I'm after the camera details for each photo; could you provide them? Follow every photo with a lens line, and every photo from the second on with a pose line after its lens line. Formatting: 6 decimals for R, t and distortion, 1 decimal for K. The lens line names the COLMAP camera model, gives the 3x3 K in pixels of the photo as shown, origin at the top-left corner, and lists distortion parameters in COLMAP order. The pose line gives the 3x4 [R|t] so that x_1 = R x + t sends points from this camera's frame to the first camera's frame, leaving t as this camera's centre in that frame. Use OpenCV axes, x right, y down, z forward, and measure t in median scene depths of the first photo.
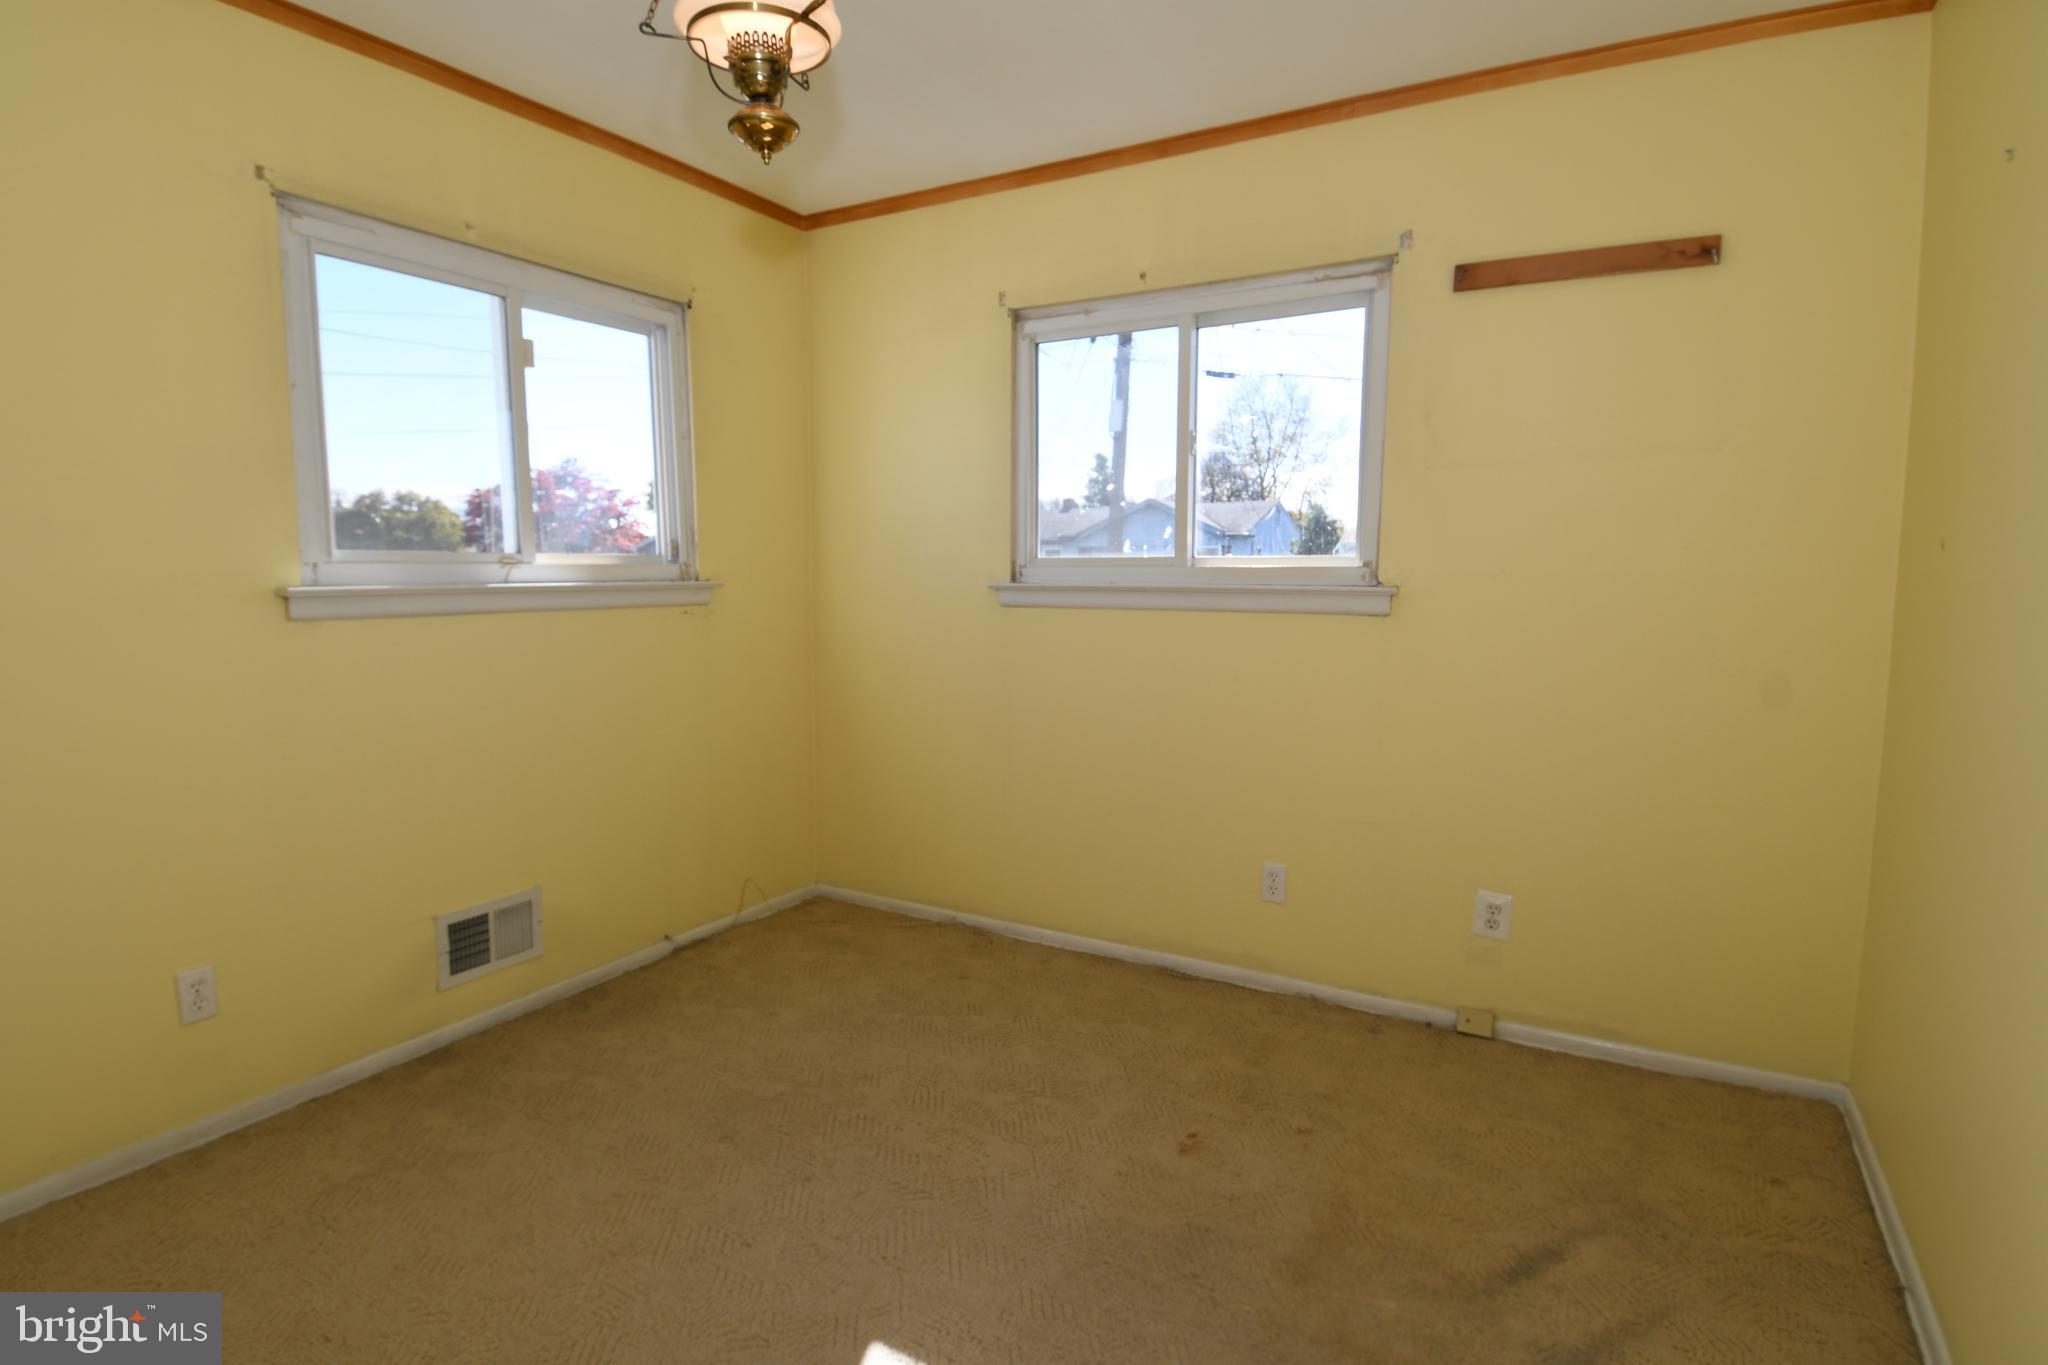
lens RADIAL K [[1062.5, 0, 1022.1], [0, 1062.5, 679.8], [0, 0, 1]] dist [0.023116, -0.019406]
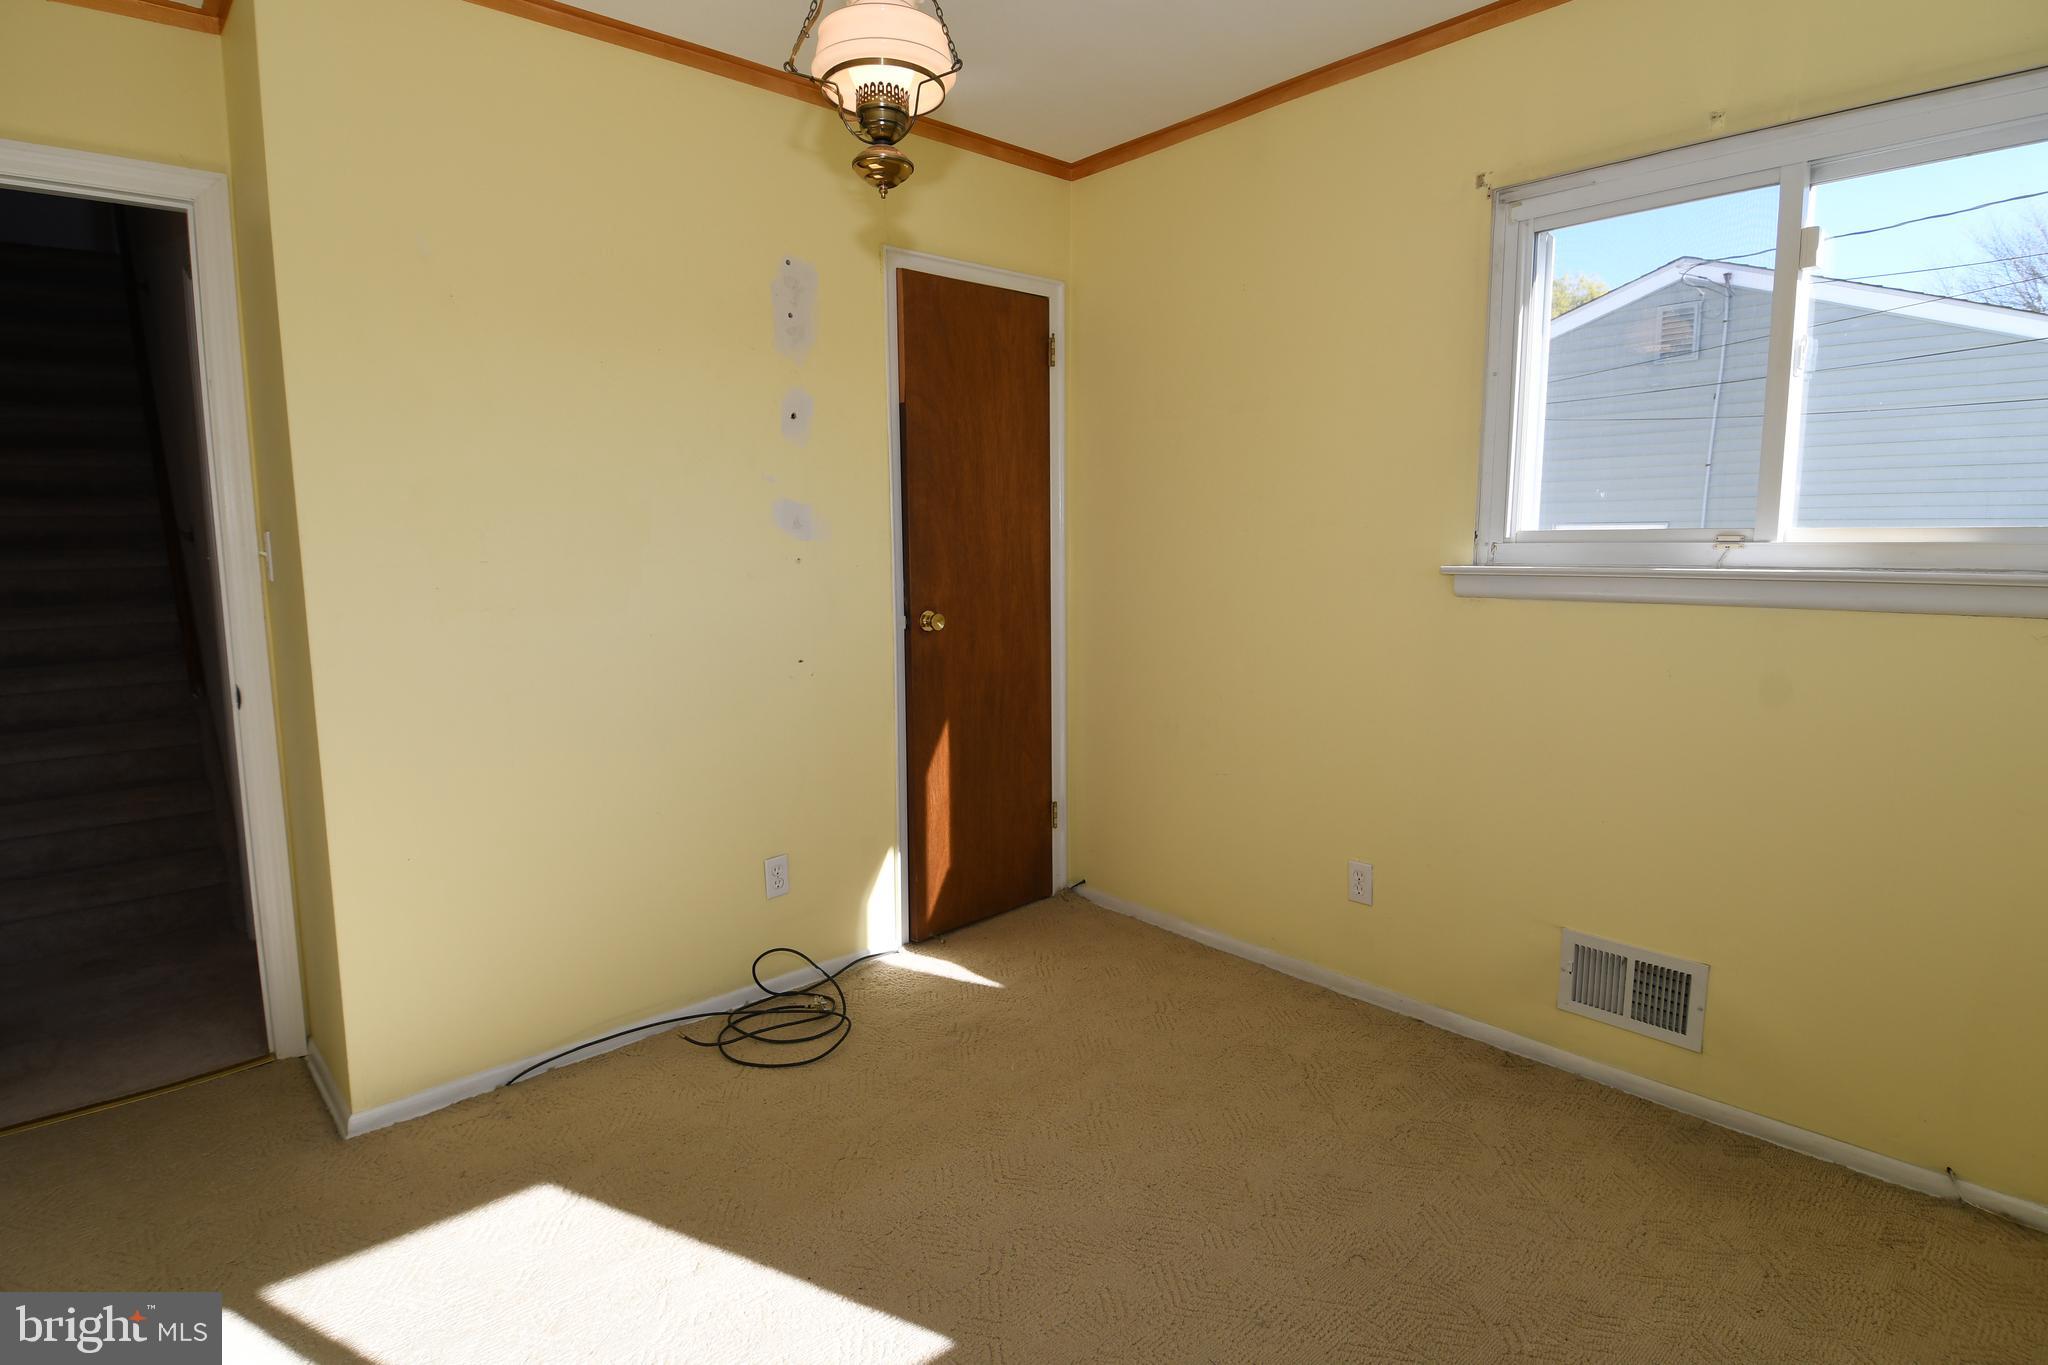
lens RADIAL K [[1062.5, 0, 1018.7], [0, 1062.5, 691.3], [0, 0, 1]] dist [0.023116, -0.019406]
pose [[-0.302511, 0.131556, -0.944023, 0.457365], [-0.104165, 0.979934, 0.169940, -0.090296], [0.947437, 0.149743, -0.282737, 0.825671]]
